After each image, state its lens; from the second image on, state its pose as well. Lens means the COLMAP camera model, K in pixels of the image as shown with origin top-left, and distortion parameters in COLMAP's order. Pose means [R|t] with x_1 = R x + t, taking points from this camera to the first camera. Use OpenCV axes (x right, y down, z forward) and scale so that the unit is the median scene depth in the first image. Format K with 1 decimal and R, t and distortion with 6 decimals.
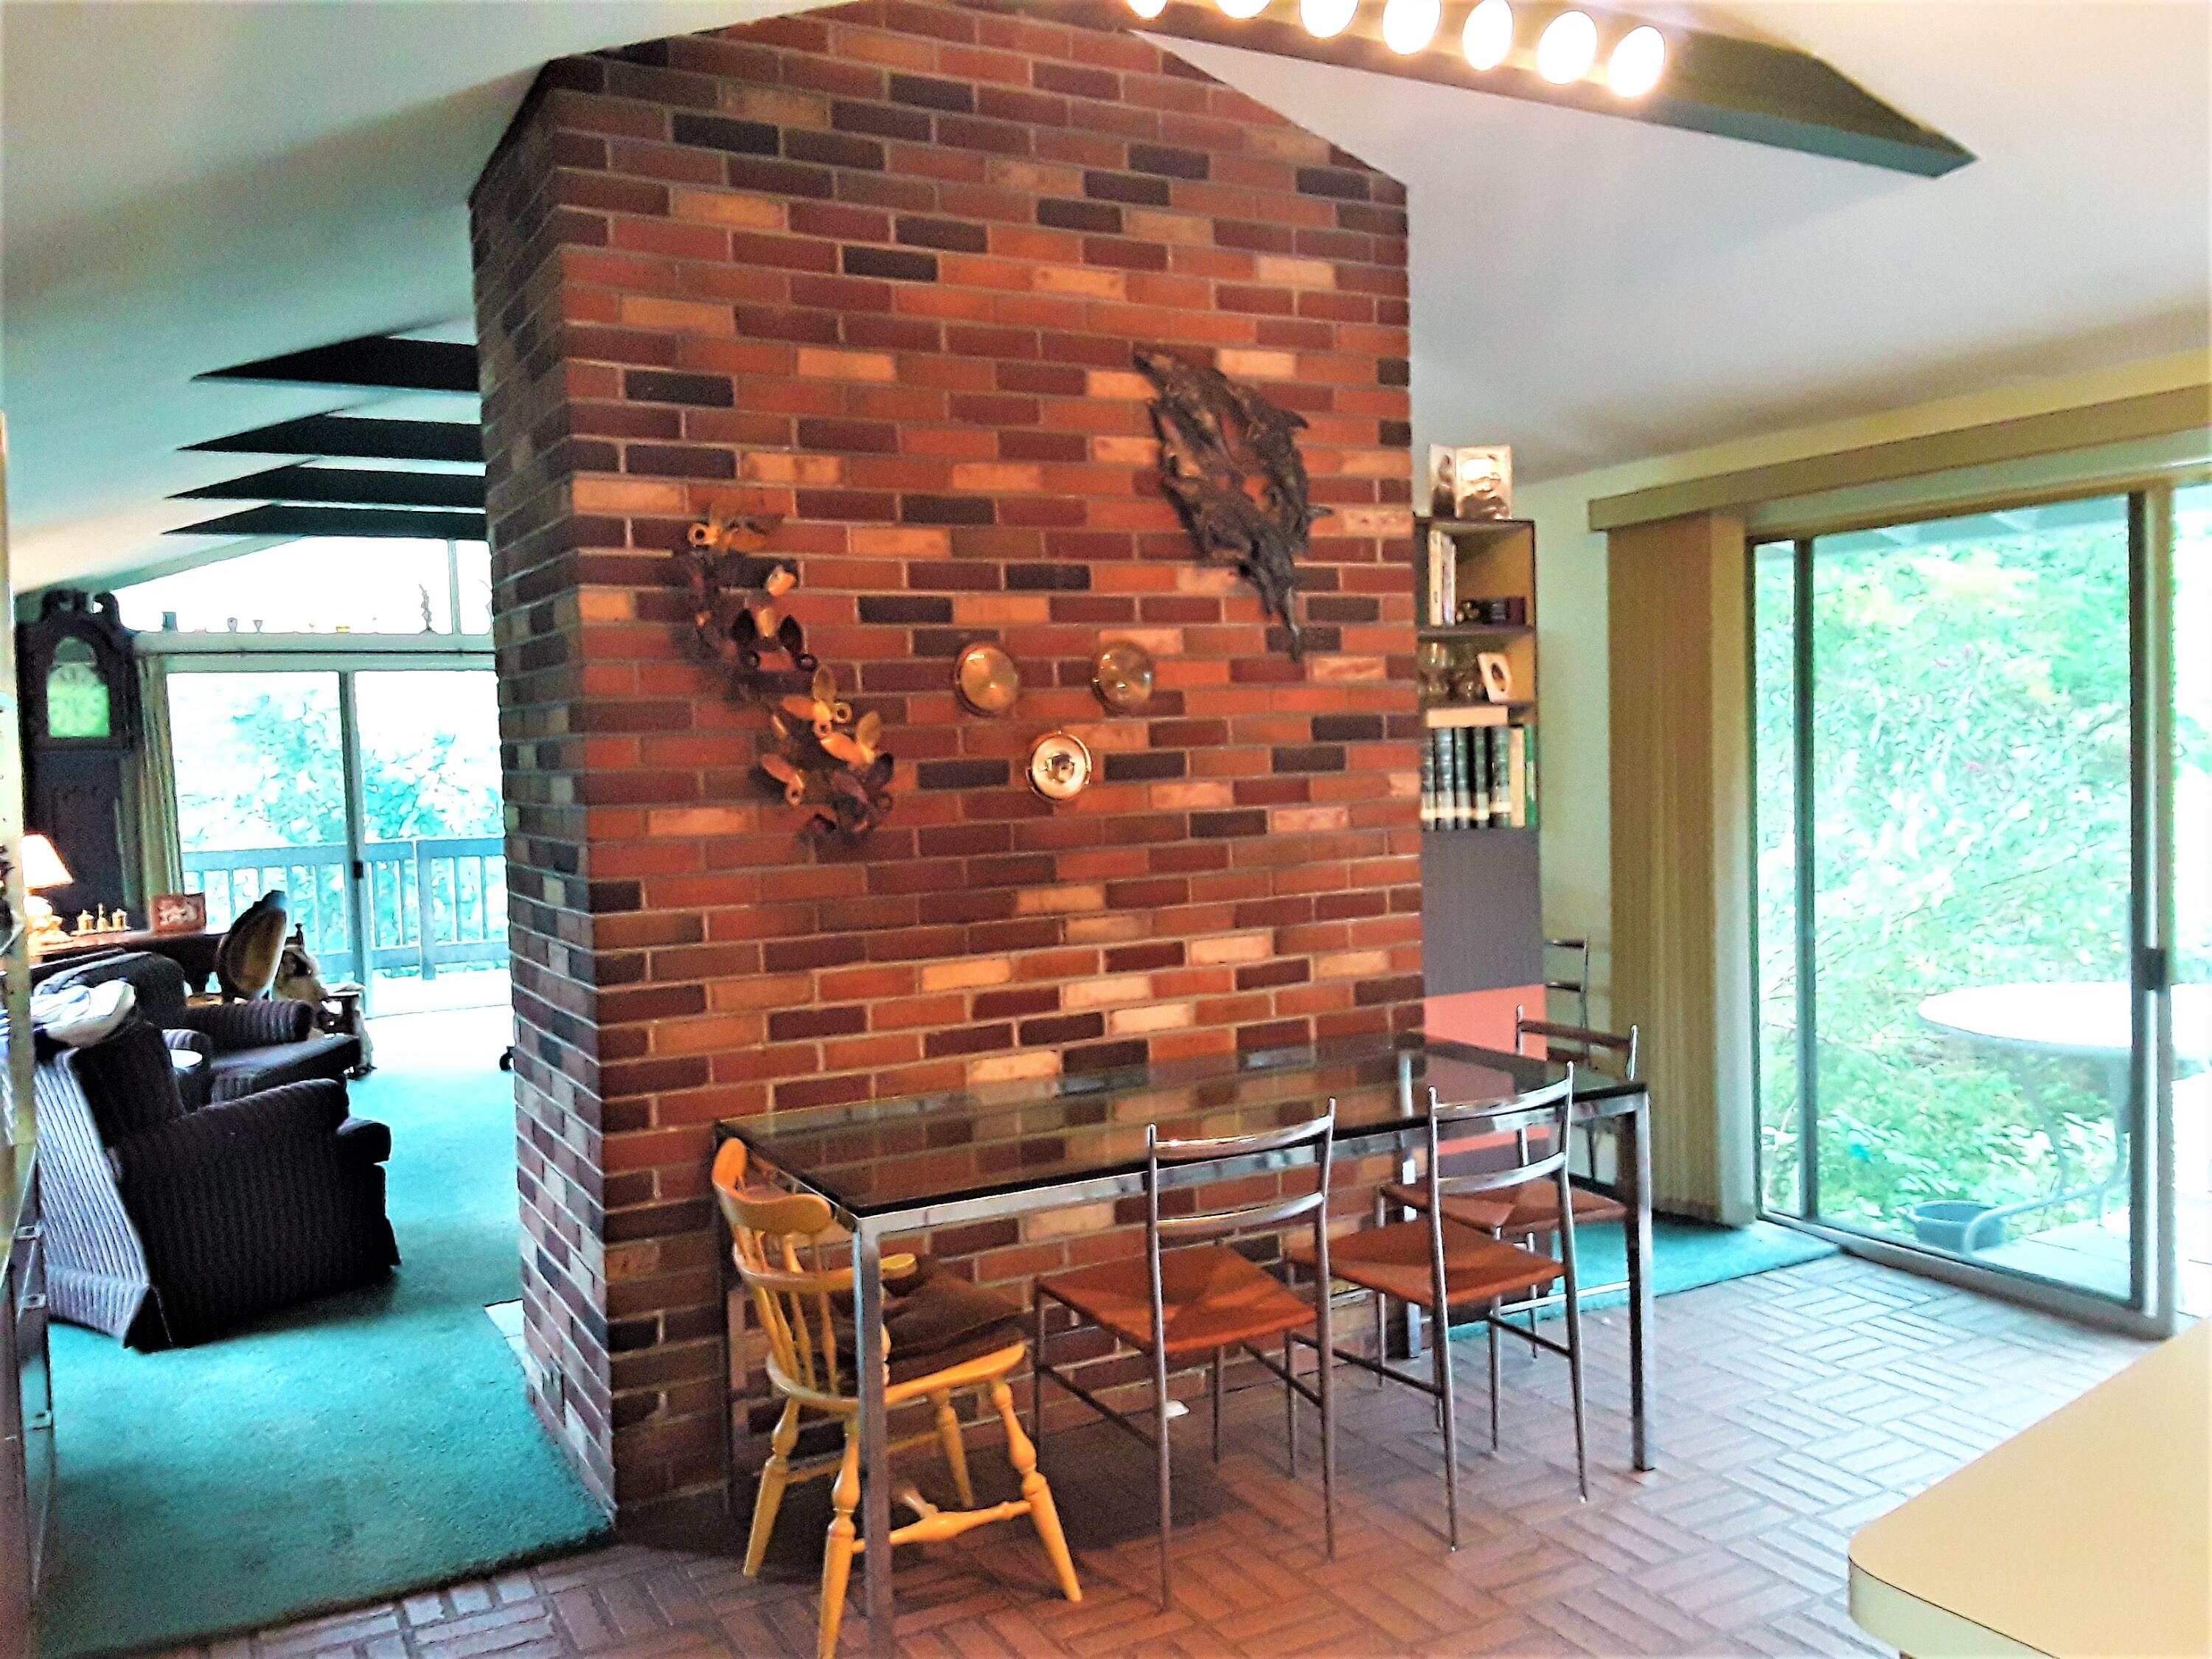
lens RADIAL K [[1798.6, 0, 1102.8], [0, 1798.6, 843.0], [0, 0, 1]] dist [0.087520, -0.118112]
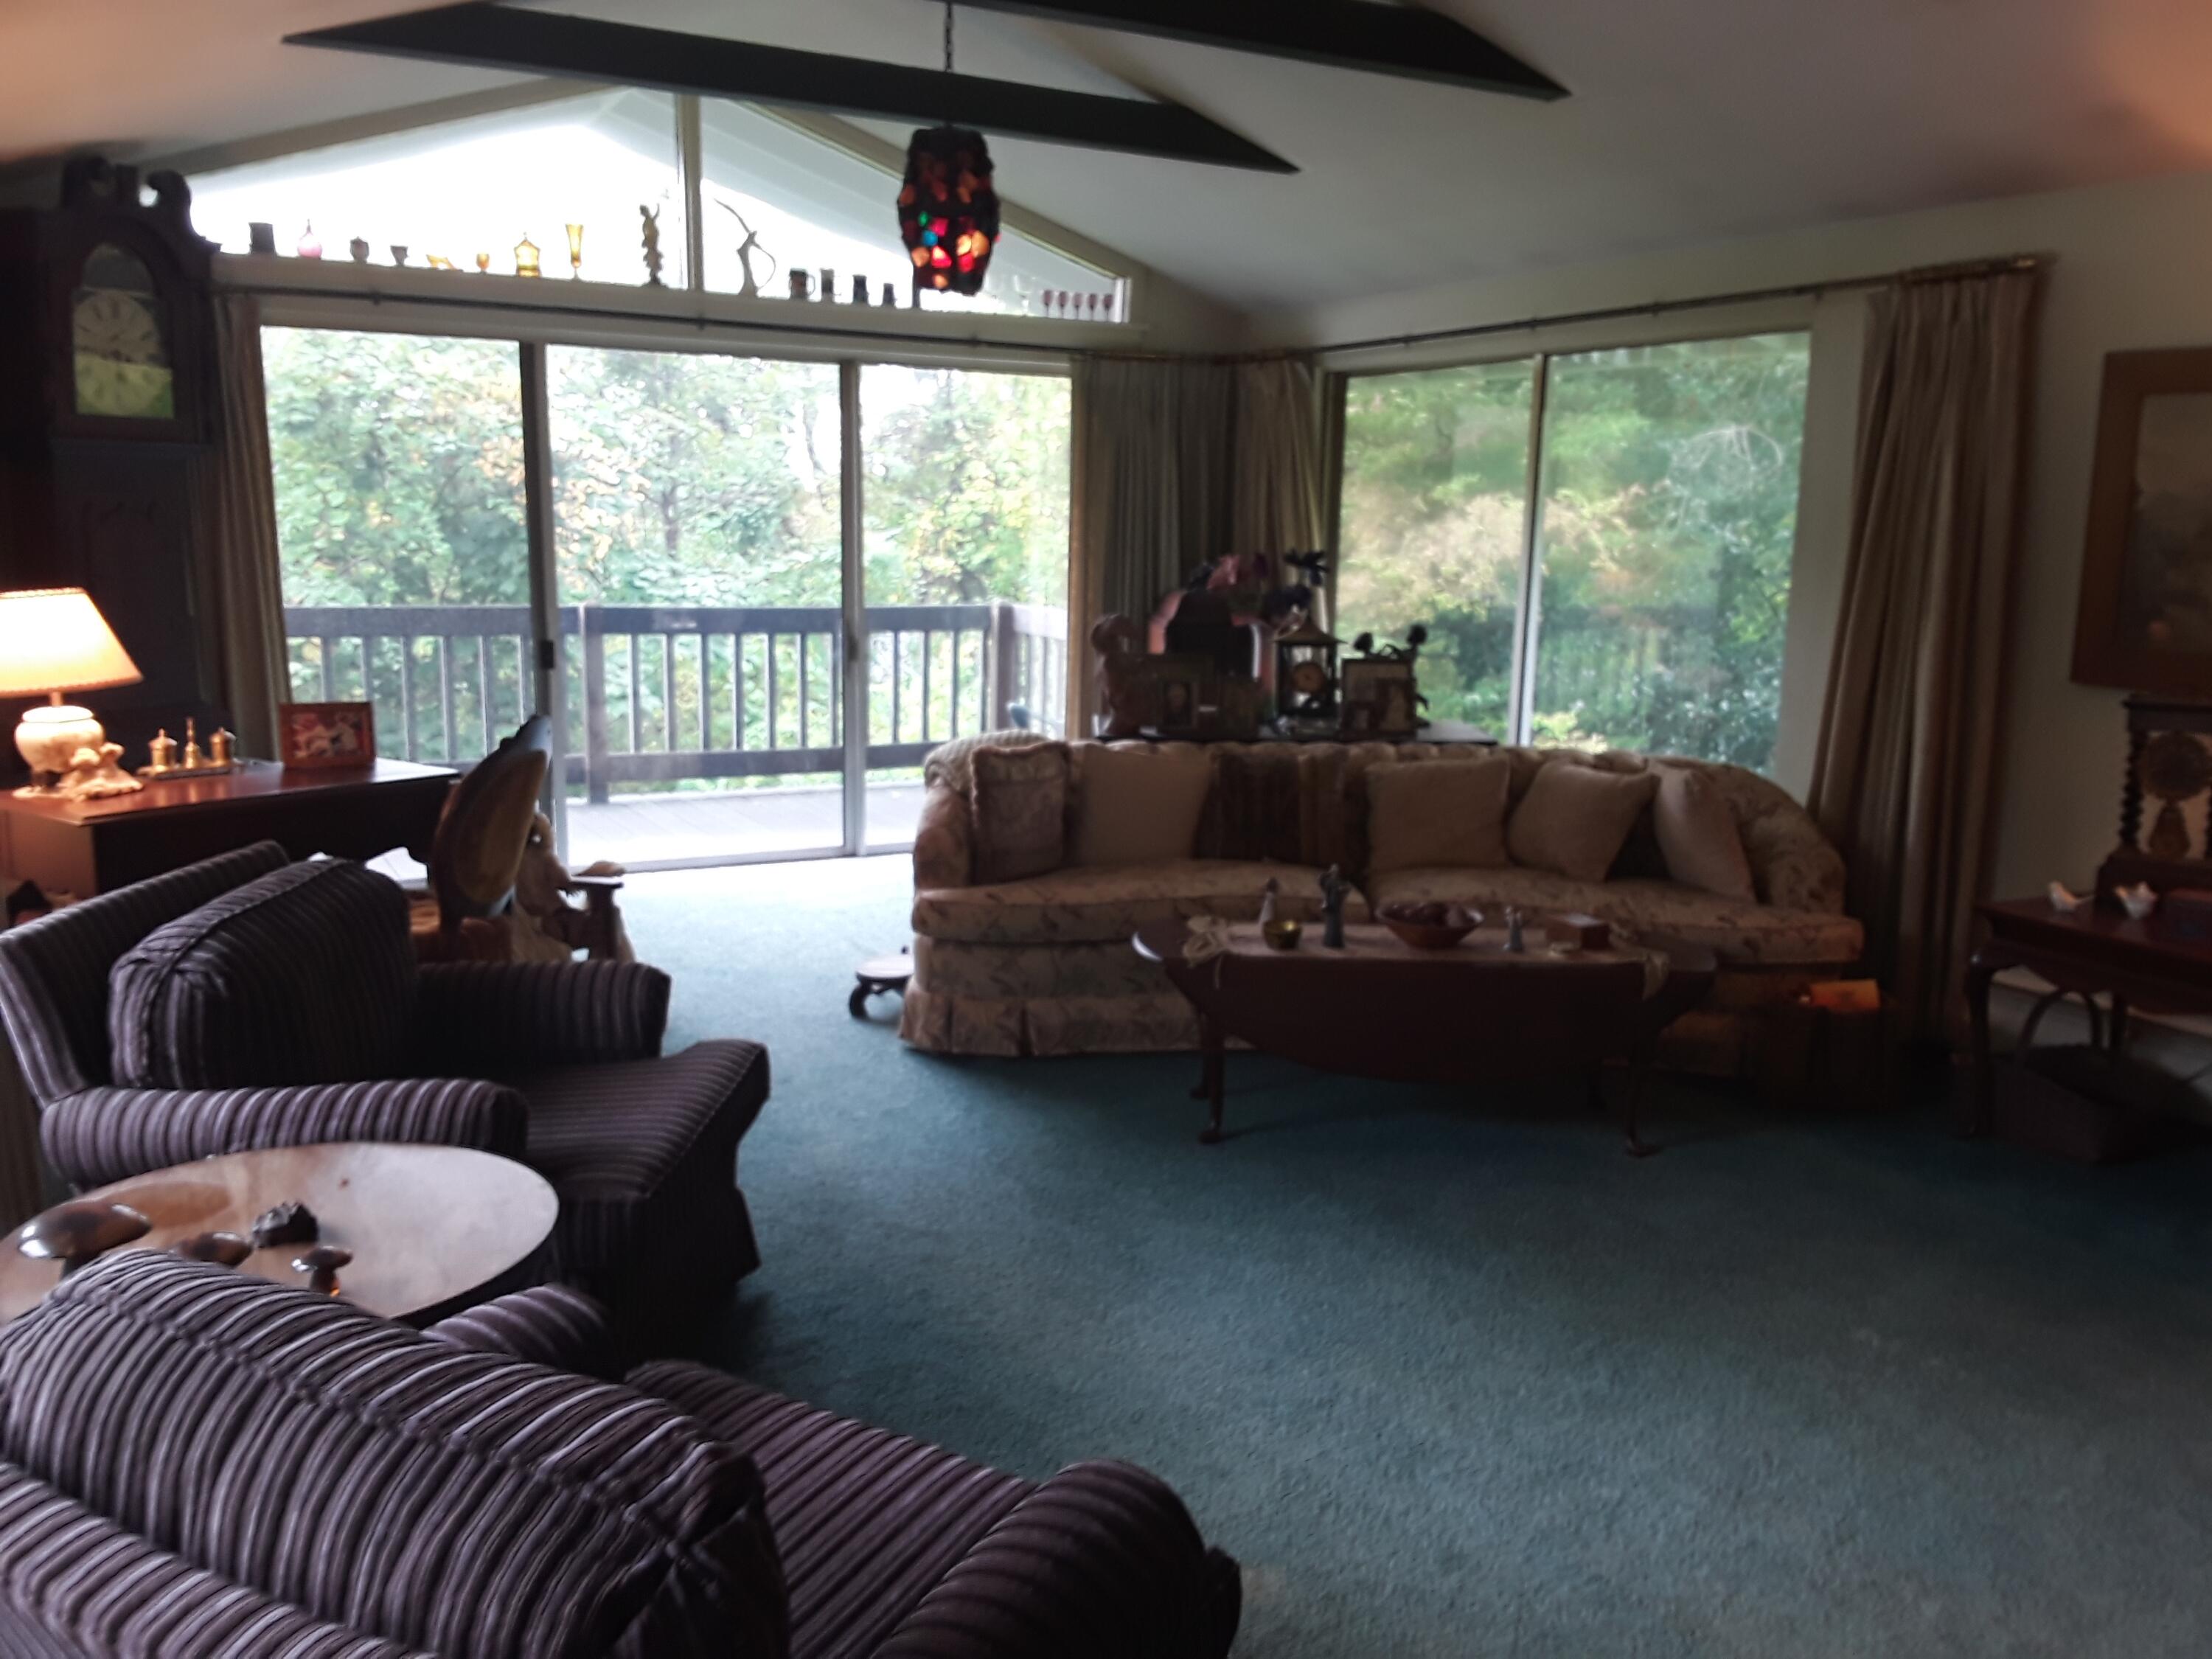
lens RADIAL K [[1798.6, 0, 1115.1], [0, 1798.6, 806.1], [0, 0, 1]] dist [0.087520, -0.118112]
pose [[0.998999, 0.041731, 0.016120, -0.534557], [-0.043186, 0.993637, 0.104019, -0.018106], [-0.011677, -0.104611, 0.994445, 0.861135]]
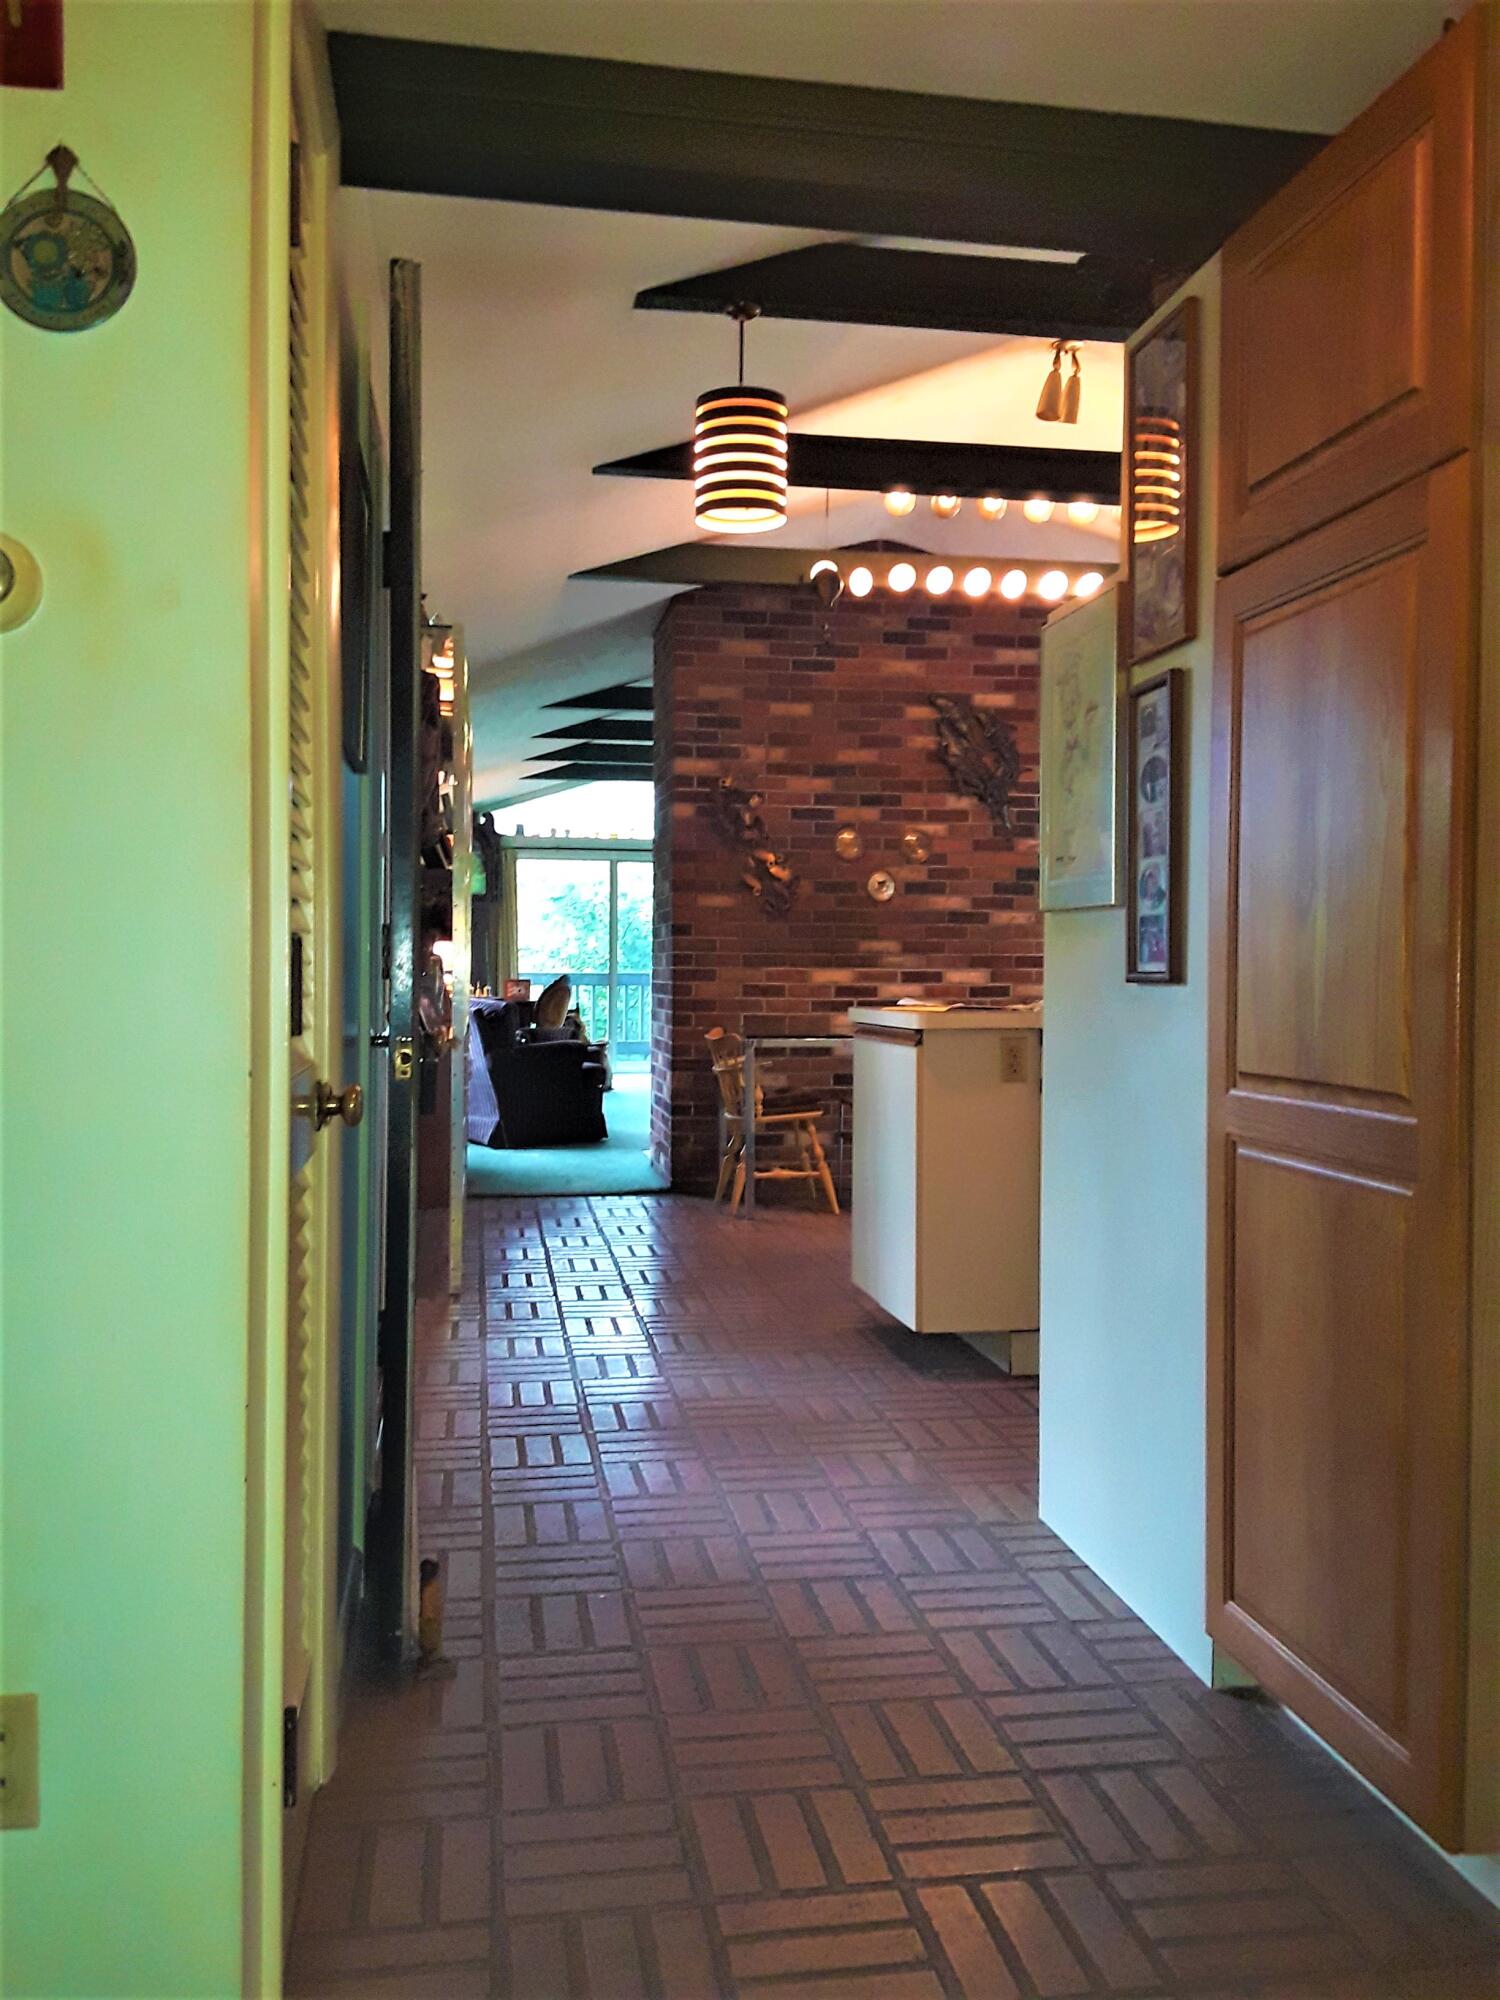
lens RADIAL K [[1626.2, 0, 756.3], [0, 1626.2, 1004.9], [0, 0, 1]] dist [0.087520, -0.118112]
pose [[0.948303, 0.044043, -0.314296, 0.434806], [-0.052645, 0.998434, -0.018932, 0.139890], [0.312970, 0.034499, 0.949136, -0.876006]]
